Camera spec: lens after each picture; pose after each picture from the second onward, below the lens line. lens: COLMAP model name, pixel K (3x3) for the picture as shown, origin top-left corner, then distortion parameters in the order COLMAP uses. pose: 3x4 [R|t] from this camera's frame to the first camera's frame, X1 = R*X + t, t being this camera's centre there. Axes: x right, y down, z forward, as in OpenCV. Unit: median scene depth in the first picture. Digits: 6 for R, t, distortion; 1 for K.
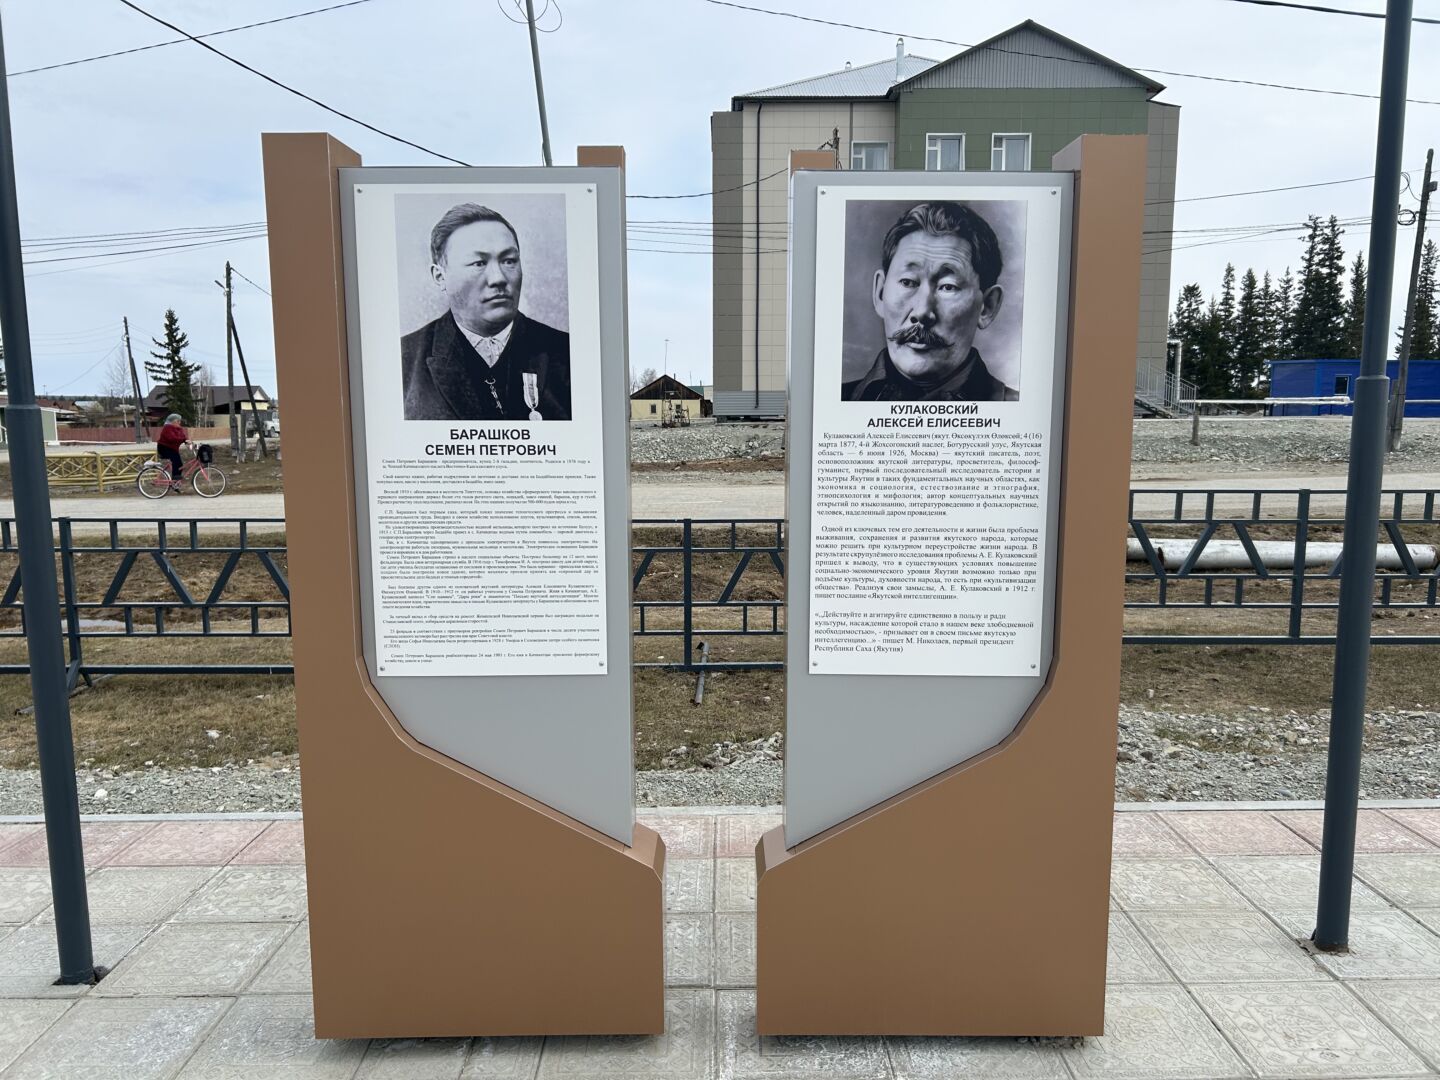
lens RADIAL K [[1078.2, 0, 732.7], [0, 1078.2, 545.0], [0, 0, 1]] dist [0.039108, -0.034801]
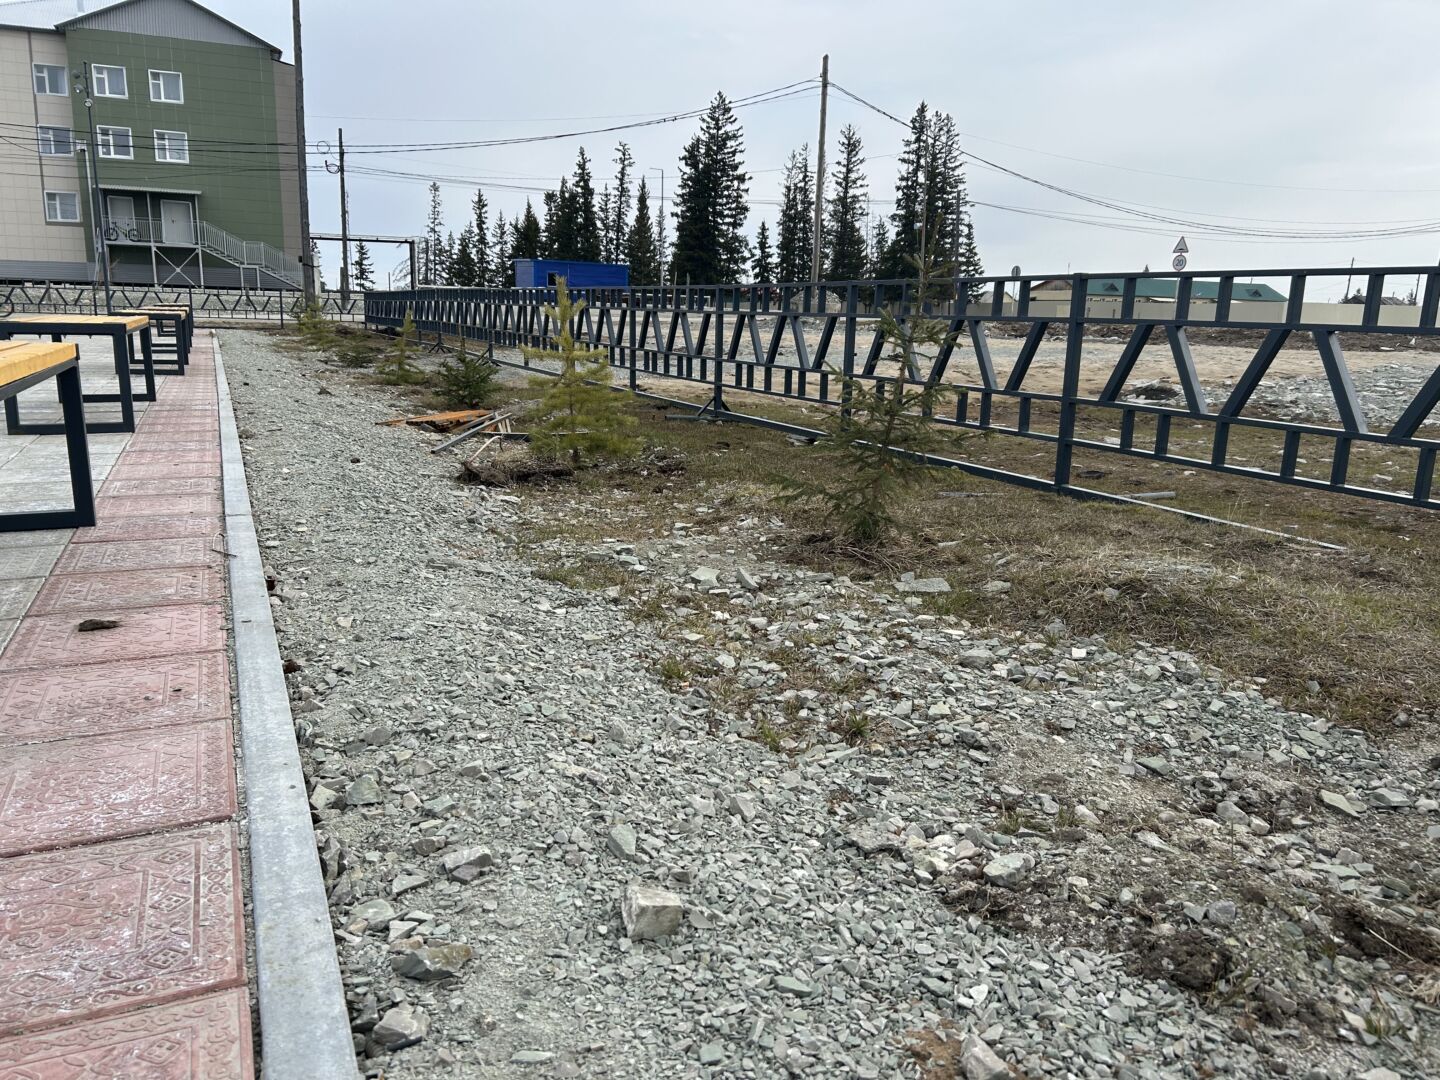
lens RADIAL K [[1078.2, 0, 721.9], [0, 1078.2, 531.1], [0, 0, 1]] dist [0.039108, -0.034801]
pose [[0.911396, -0.058695, 0.407324, 0.287881], [0.023854, 0.995647, 0.090097, 0.078768], [-0.410839, -0.072398, 0.908829, -0.527722]]
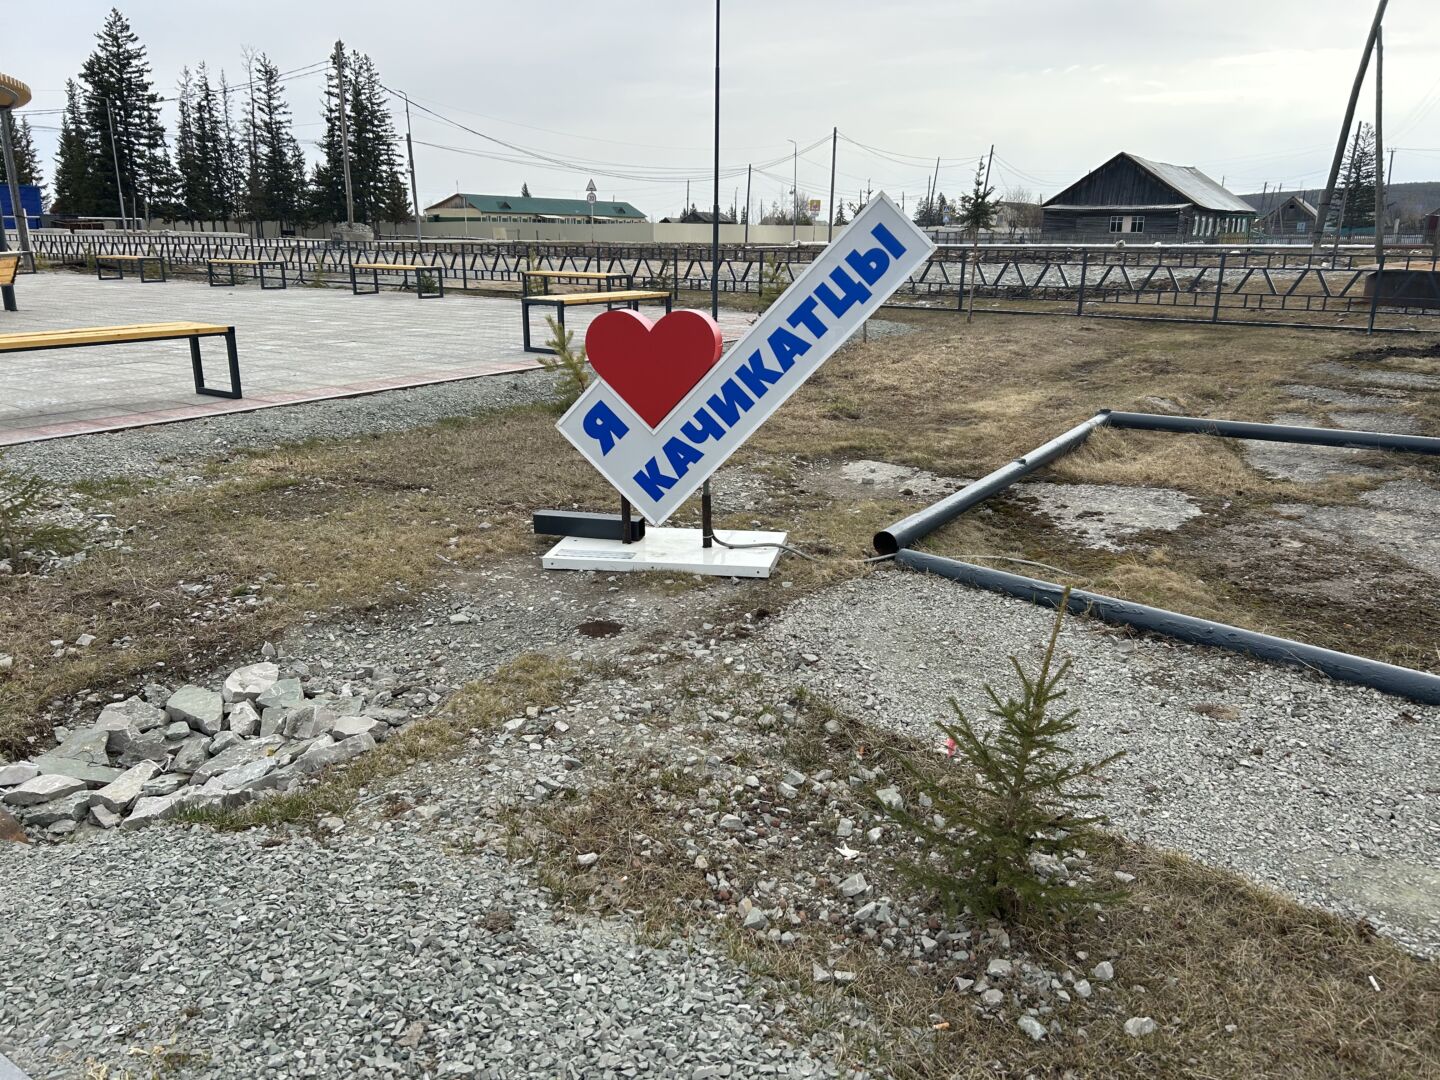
lens RADIAL K [[1078.2, 0, 734.1], [0, 1078.2, 538.9], [0, 0, 1]] dist [0.039108, -0.034801]
pose [[0.557318, -0.220527, 0.800478, -0.058376], [0.094098, 0.974648, 0.202995, 0.100625], [-0.824950, -0.037809, 0.563940, -0.763228]]
